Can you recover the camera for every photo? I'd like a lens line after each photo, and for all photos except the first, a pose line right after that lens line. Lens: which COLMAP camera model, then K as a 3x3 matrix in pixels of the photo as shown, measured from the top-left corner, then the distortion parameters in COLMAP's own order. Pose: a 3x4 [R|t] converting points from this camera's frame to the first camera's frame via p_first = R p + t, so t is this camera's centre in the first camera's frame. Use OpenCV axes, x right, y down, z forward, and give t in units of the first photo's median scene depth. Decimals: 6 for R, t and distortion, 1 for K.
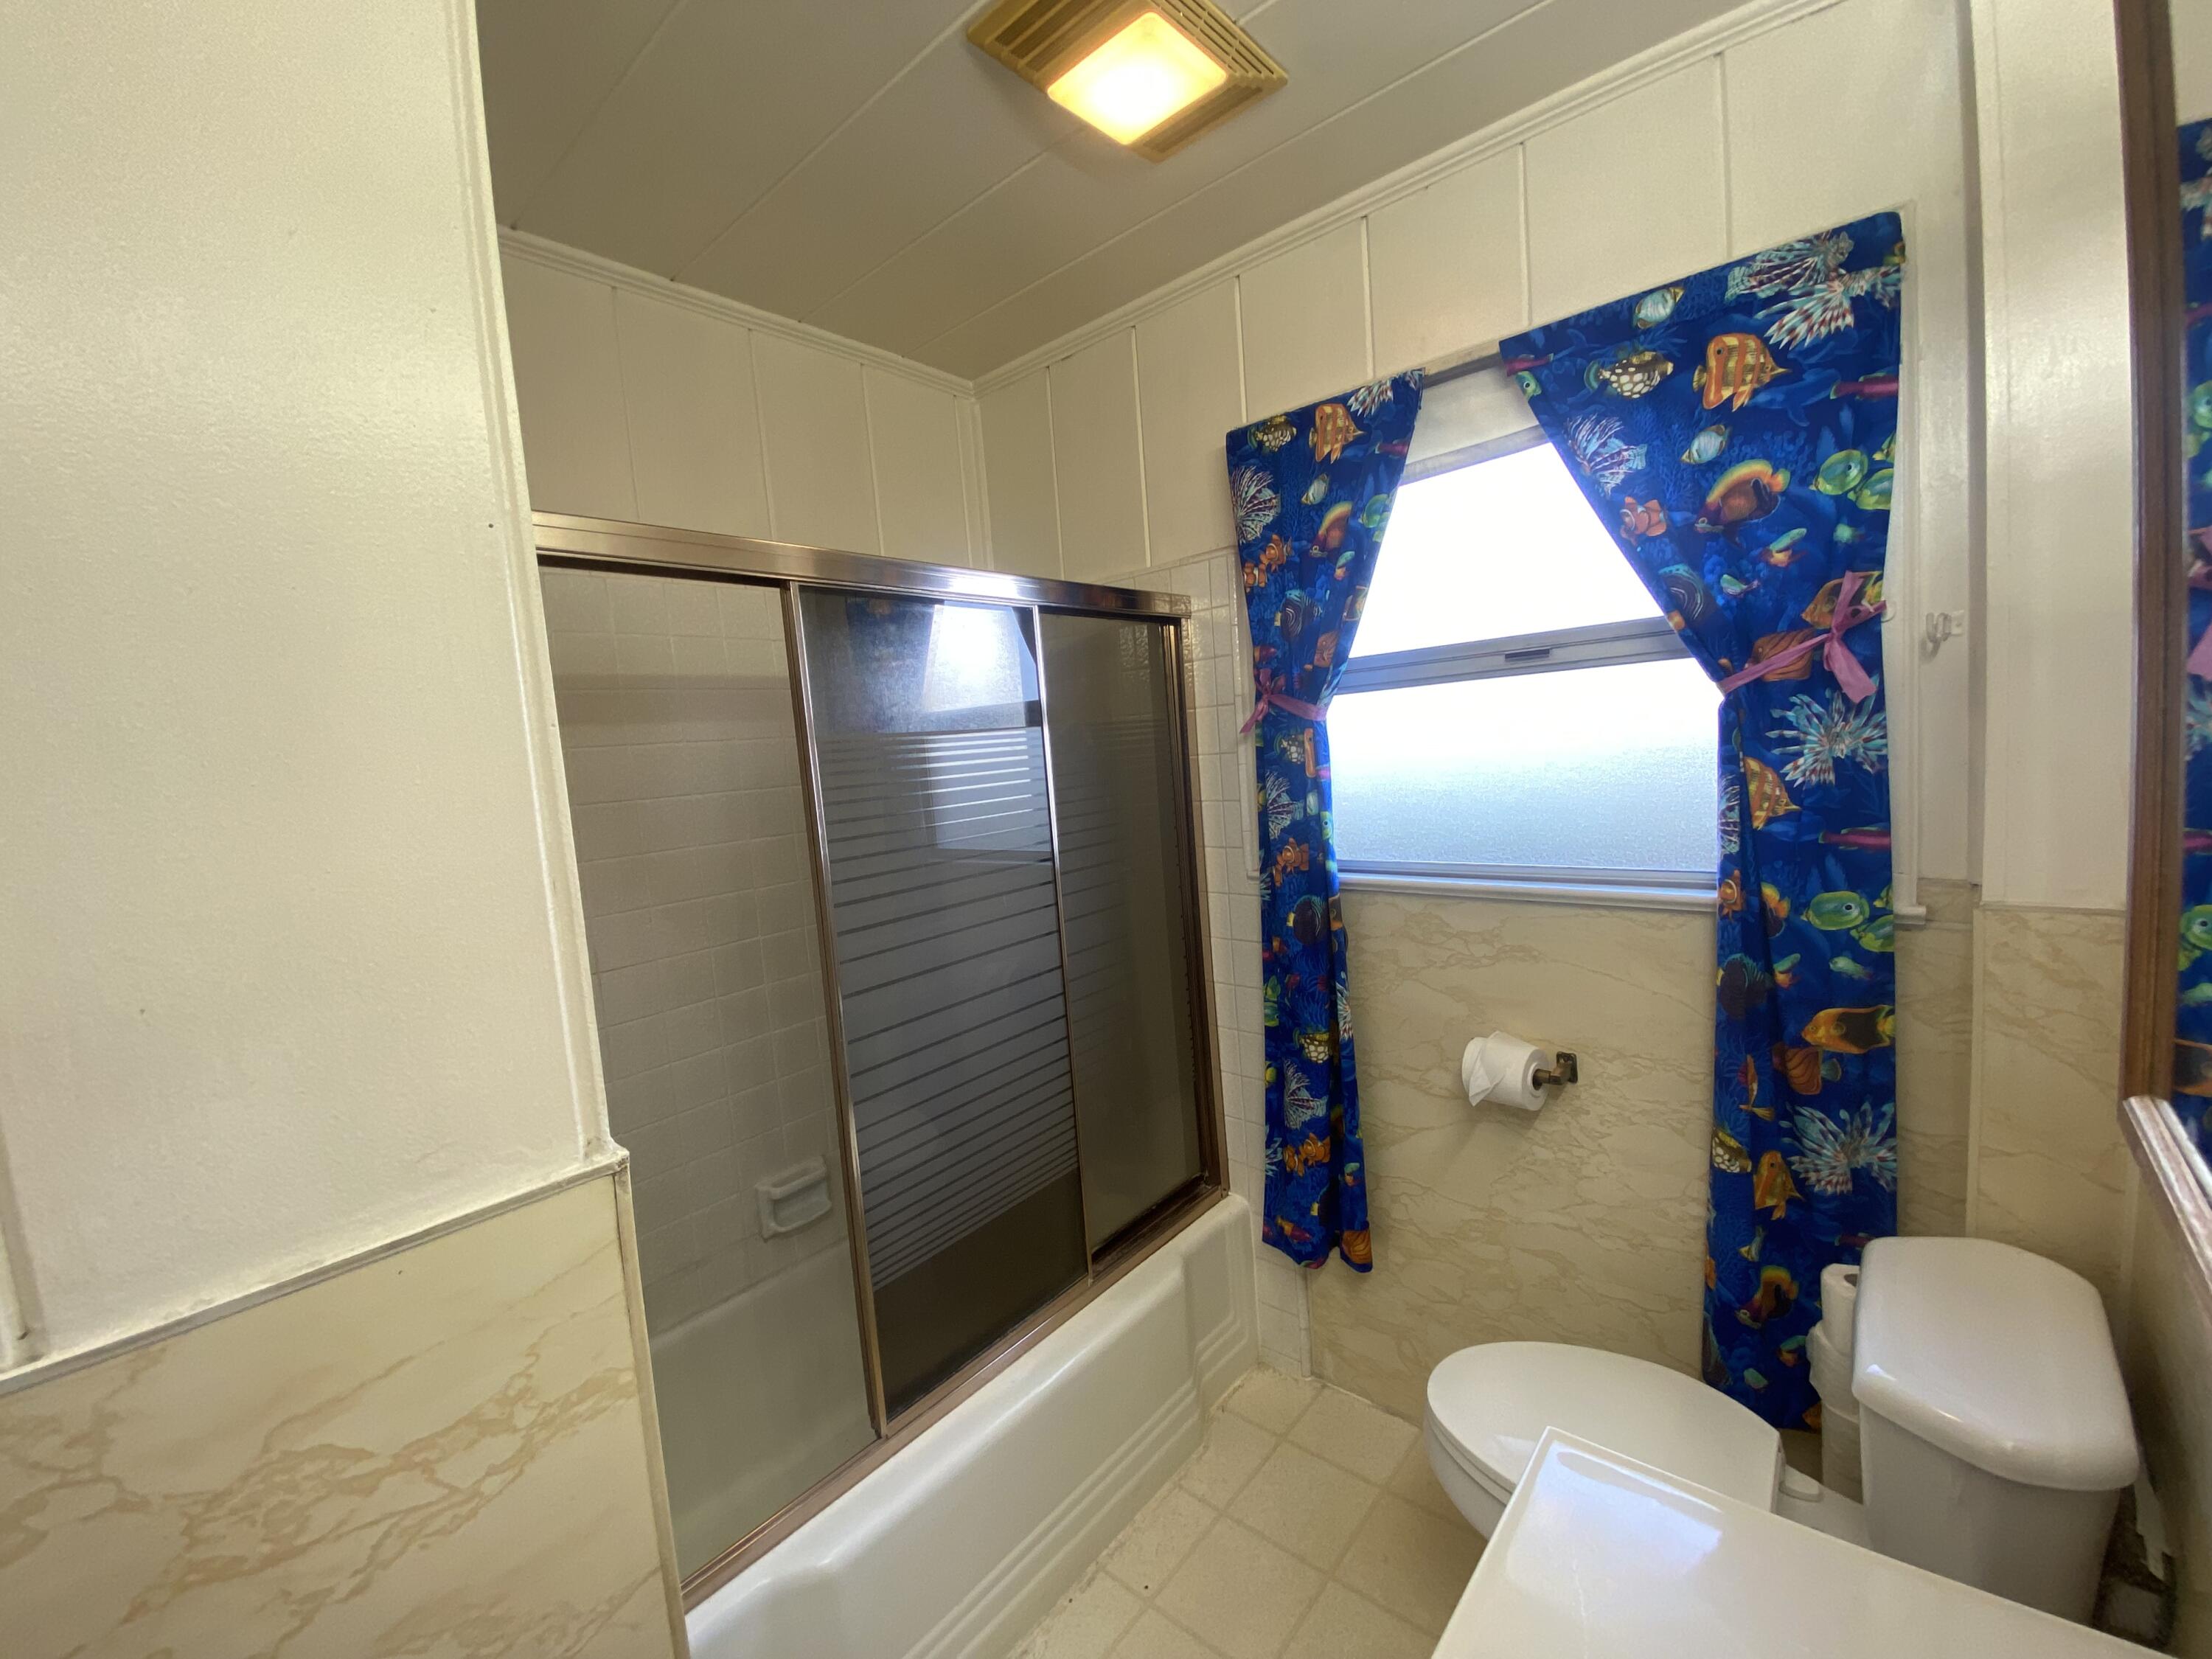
lens RADIAL K [[895.6, 0, 1110.9], [0, 895.6, 821.8], [0, 0, 1]] dist [0.055393, -0.034436]
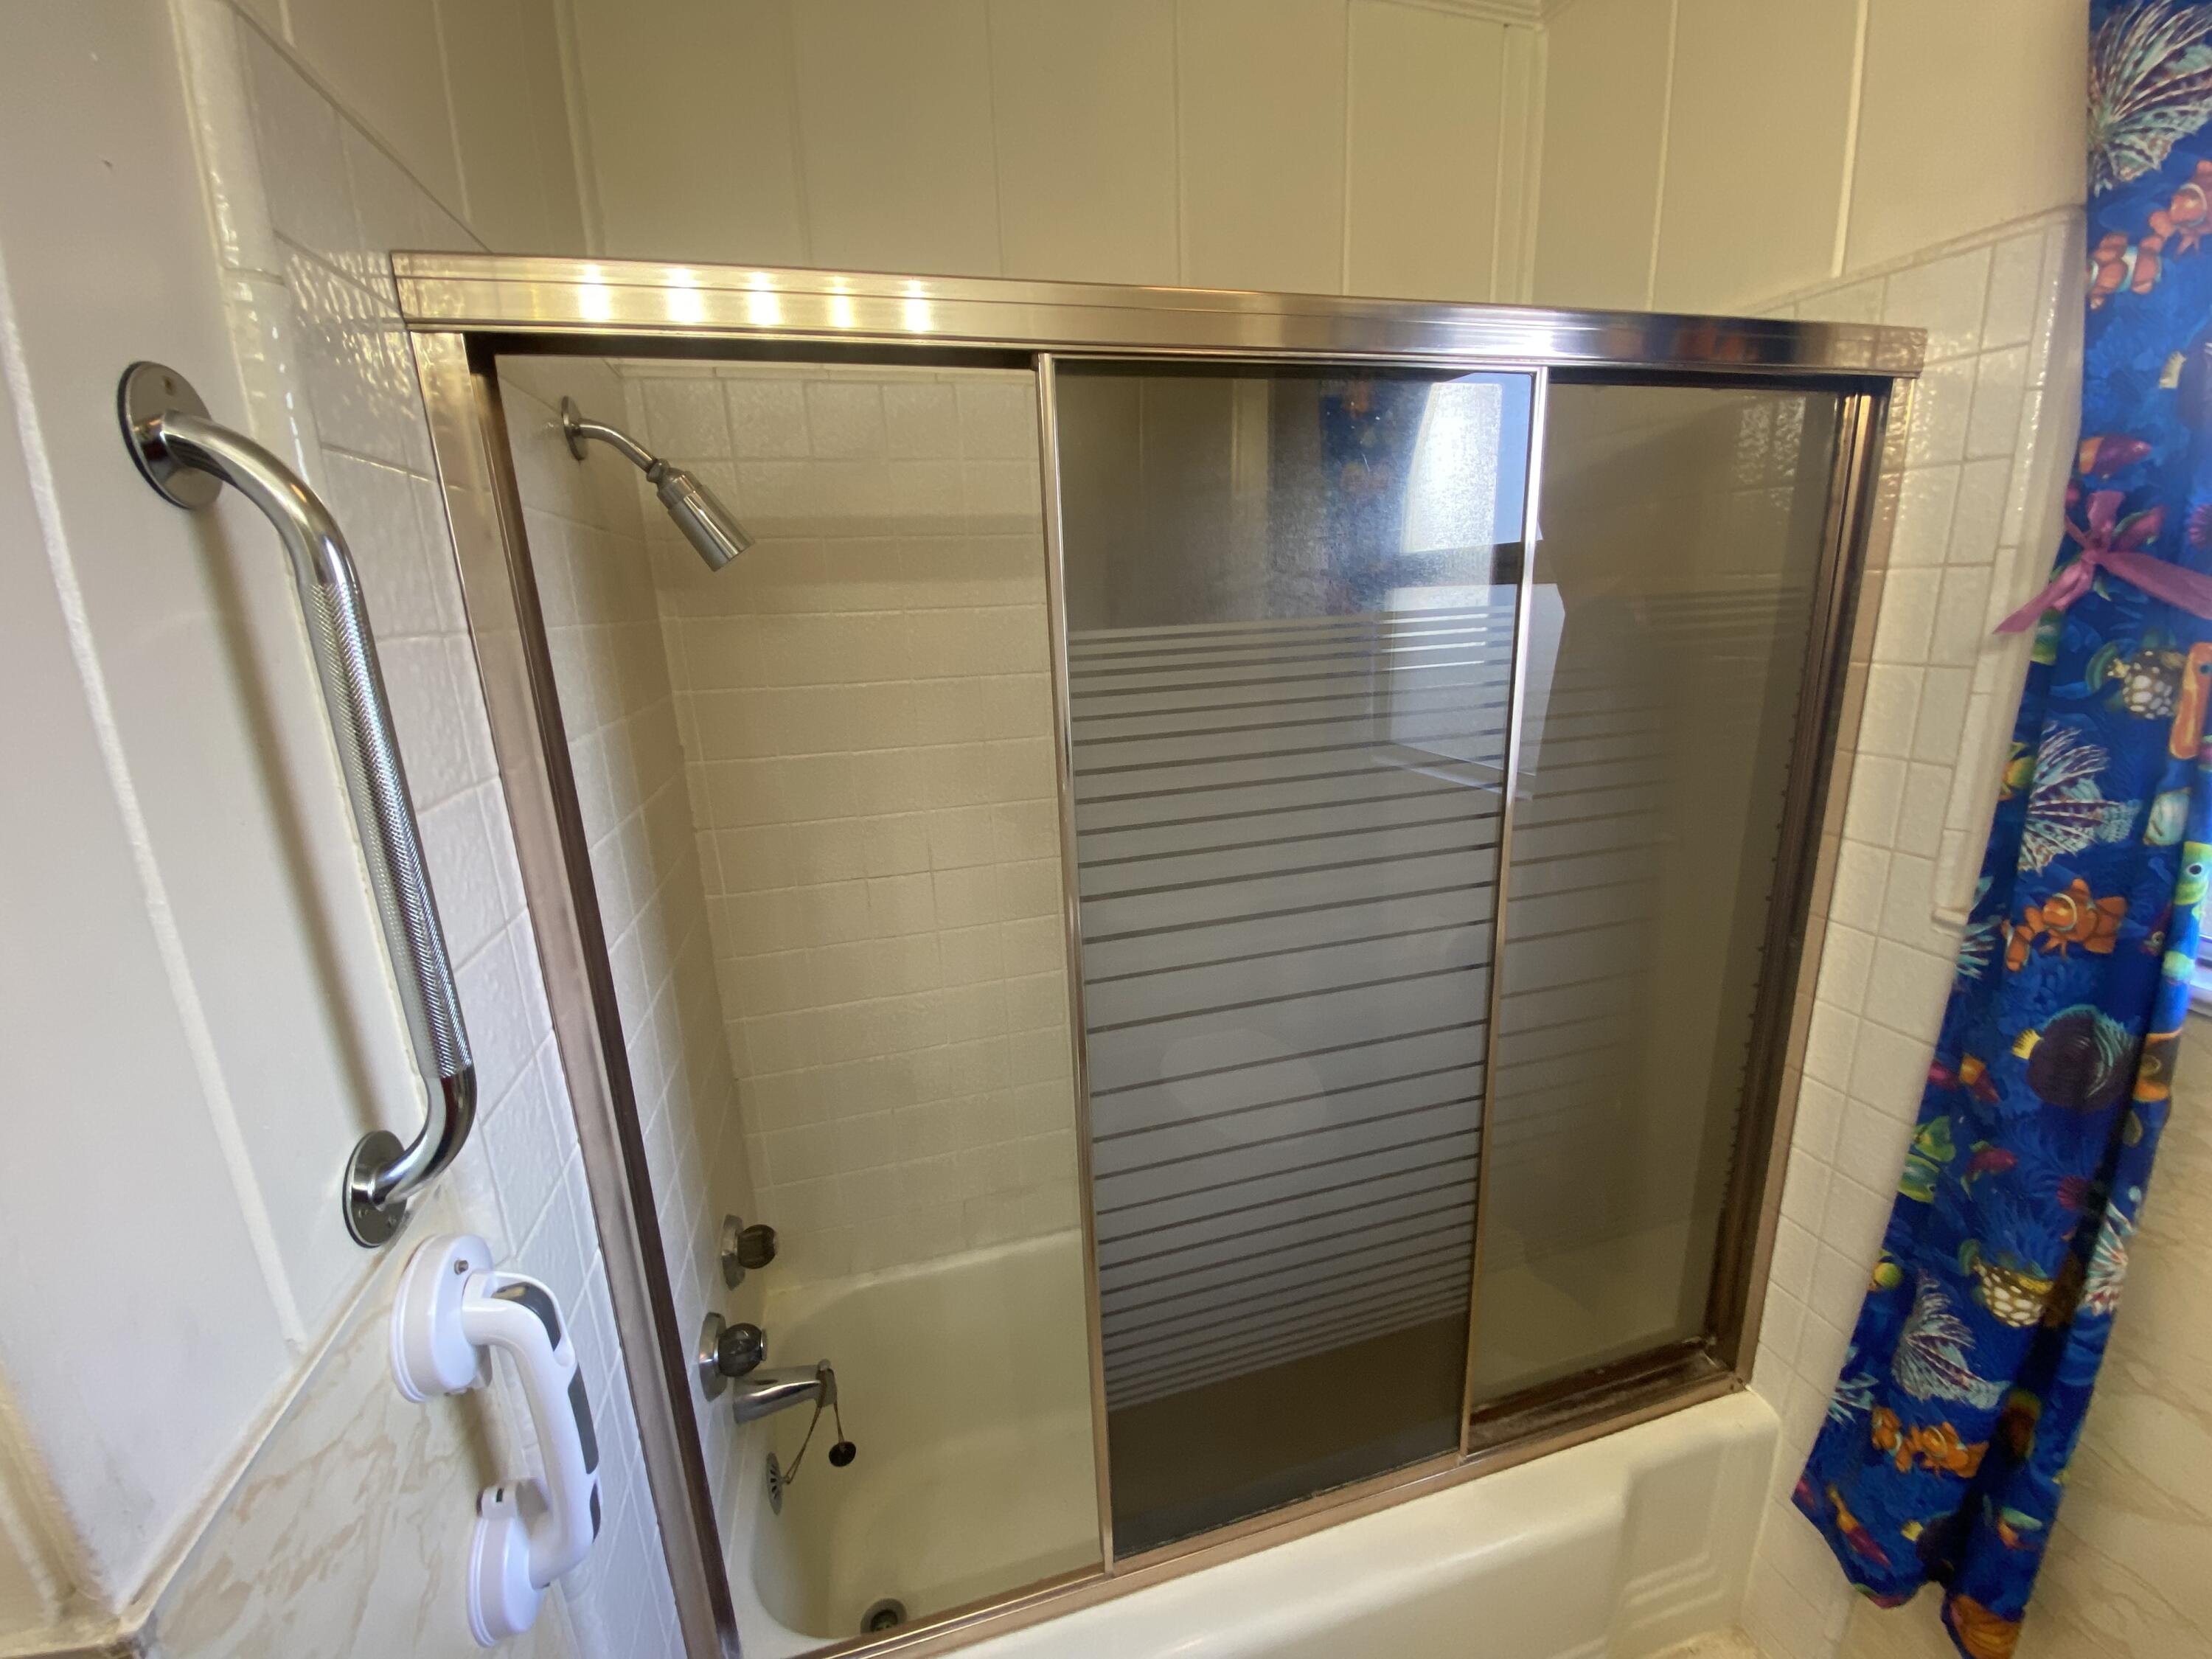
lens RADIAL K [[876.4, 0, 1103.1], [0, 876.4, 816.5], [0, 0, 1]] dist [-0.001173, -0.011096]
pose [[0.820322, 0.177799, -0.543562, 0.024391], [-0.060080, 0.971978, 0.227265, -0.080770], [0.568738, -0.153773, 0.808017, 0.360795]]
